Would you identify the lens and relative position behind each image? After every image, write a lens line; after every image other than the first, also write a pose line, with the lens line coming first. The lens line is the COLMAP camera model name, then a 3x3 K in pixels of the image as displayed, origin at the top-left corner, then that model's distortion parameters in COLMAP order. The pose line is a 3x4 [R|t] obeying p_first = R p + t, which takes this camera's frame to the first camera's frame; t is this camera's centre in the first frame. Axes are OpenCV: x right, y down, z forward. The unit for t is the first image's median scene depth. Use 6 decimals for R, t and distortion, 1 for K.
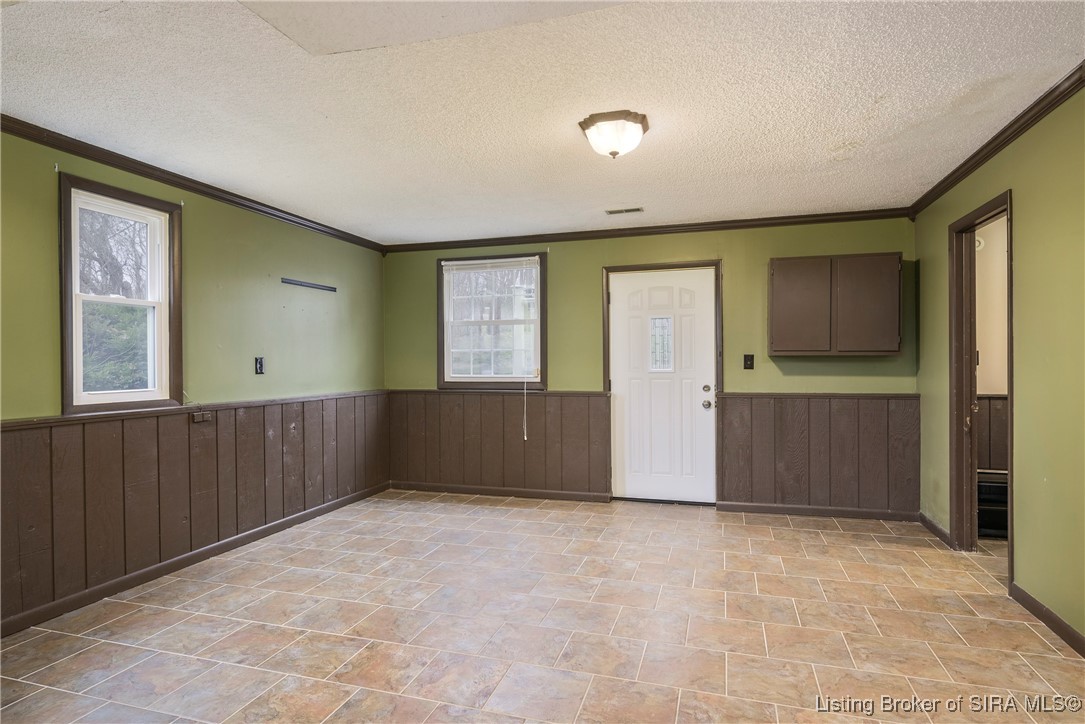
lens RADIAL K [[583.8, 0, 543.3], [0, 583.8, 358.9], [0, 0, 1]] dist [-0.003829, -0.000317]
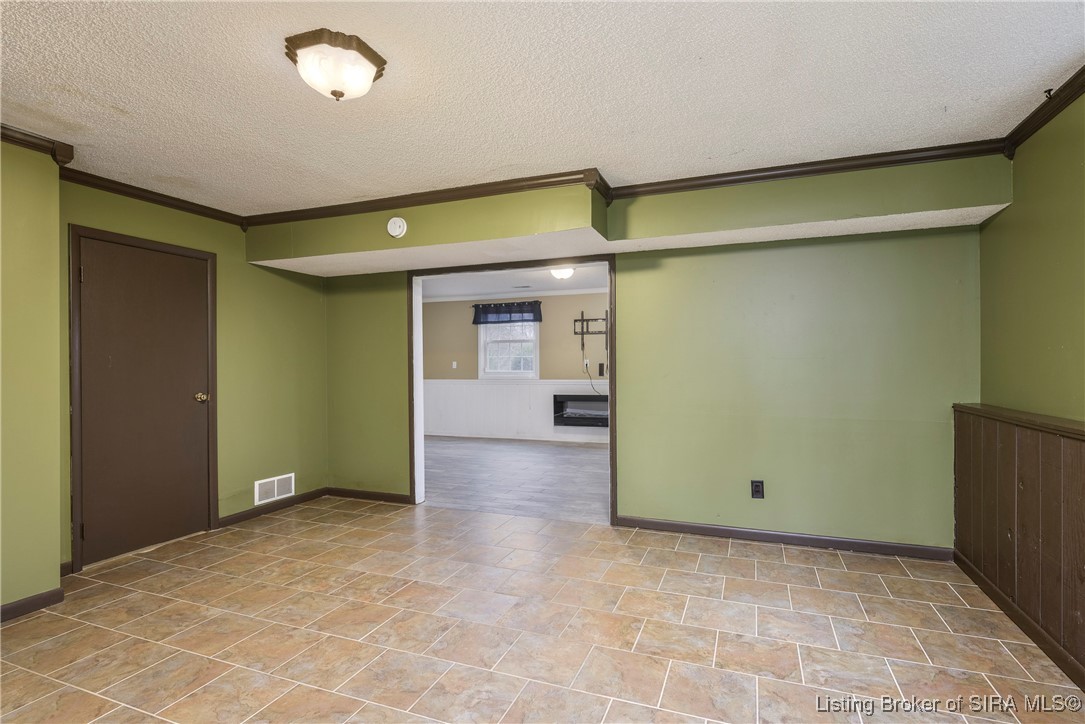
lens RADIAL K [[529.5, 0, 546.3], [0, 529.5, 363.2], [0, 0, 1]] dist [-0.000145, 0.000002]
pose [[-0.997610, 0.014544, 0.067553, -0.223953], [0.014056, 0.999872, -0.007681, 0.010740], [-0.067657, -0.006713, -0.997686, 1.945800]]
